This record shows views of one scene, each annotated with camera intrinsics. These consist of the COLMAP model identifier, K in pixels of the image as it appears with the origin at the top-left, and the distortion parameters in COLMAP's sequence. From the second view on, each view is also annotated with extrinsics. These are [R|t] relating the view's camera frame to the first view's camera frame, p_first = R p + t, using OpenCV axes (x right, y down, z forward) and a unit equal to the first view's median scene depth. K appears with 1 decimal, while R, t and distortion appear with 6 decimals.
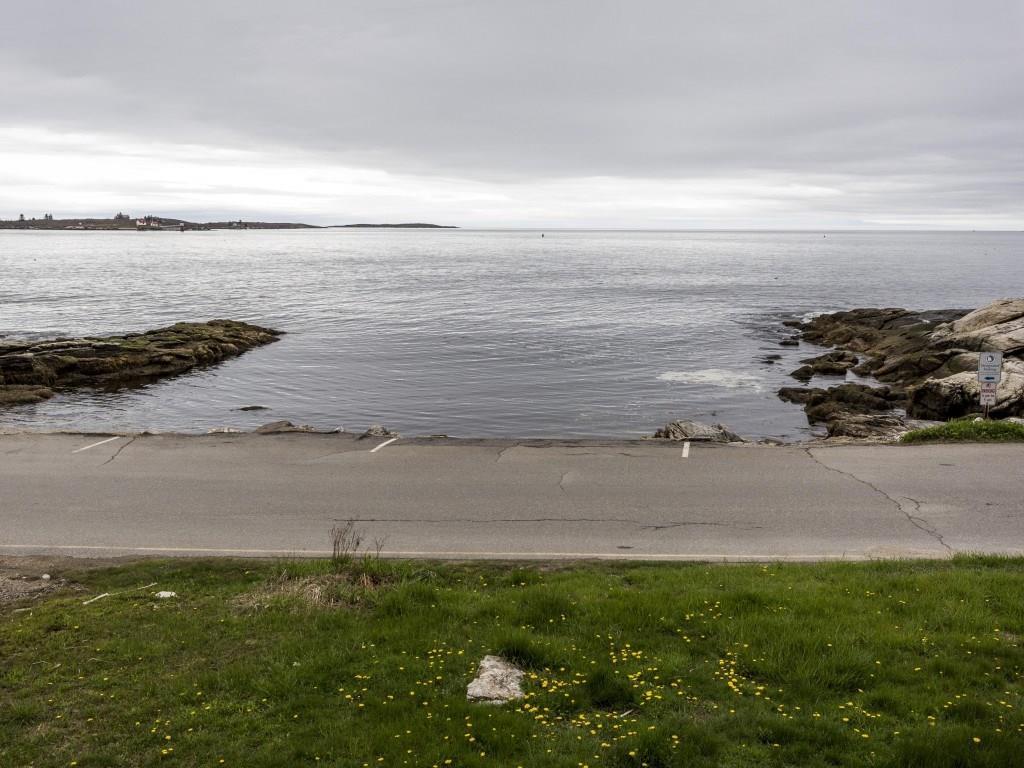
lens RADIAL K [[910.4, 0, 510.8], [0, 910.4, 381.3], [0, 0, 1]] dist [-0.004326, -0.000554]
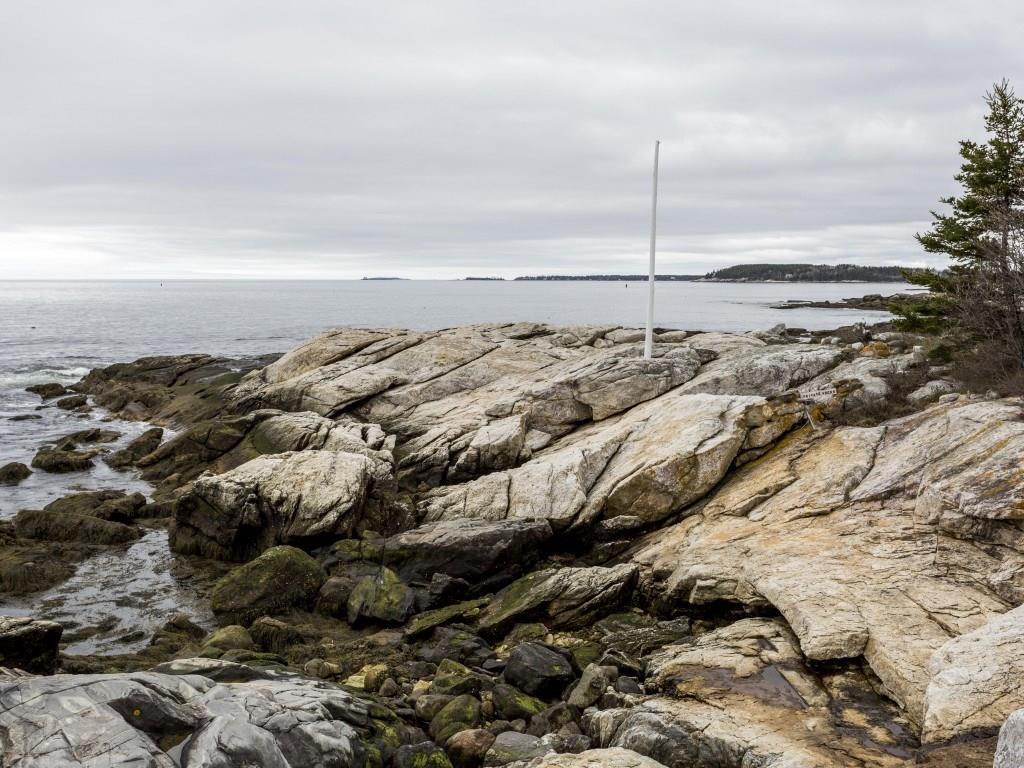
lens RADIAL K [[891.3, 0, 511.2], [0, 891.3, 383.6], [0, 0, 1]] dist [-0.004121, -0.000883]
pose [[0.785220, -0.070528, 0.615187, 0.249362], [0.107921, 0.993874, -0.023806, -0.020770], [-0.609740, 0.085084, 0.788022, 0.418255]]
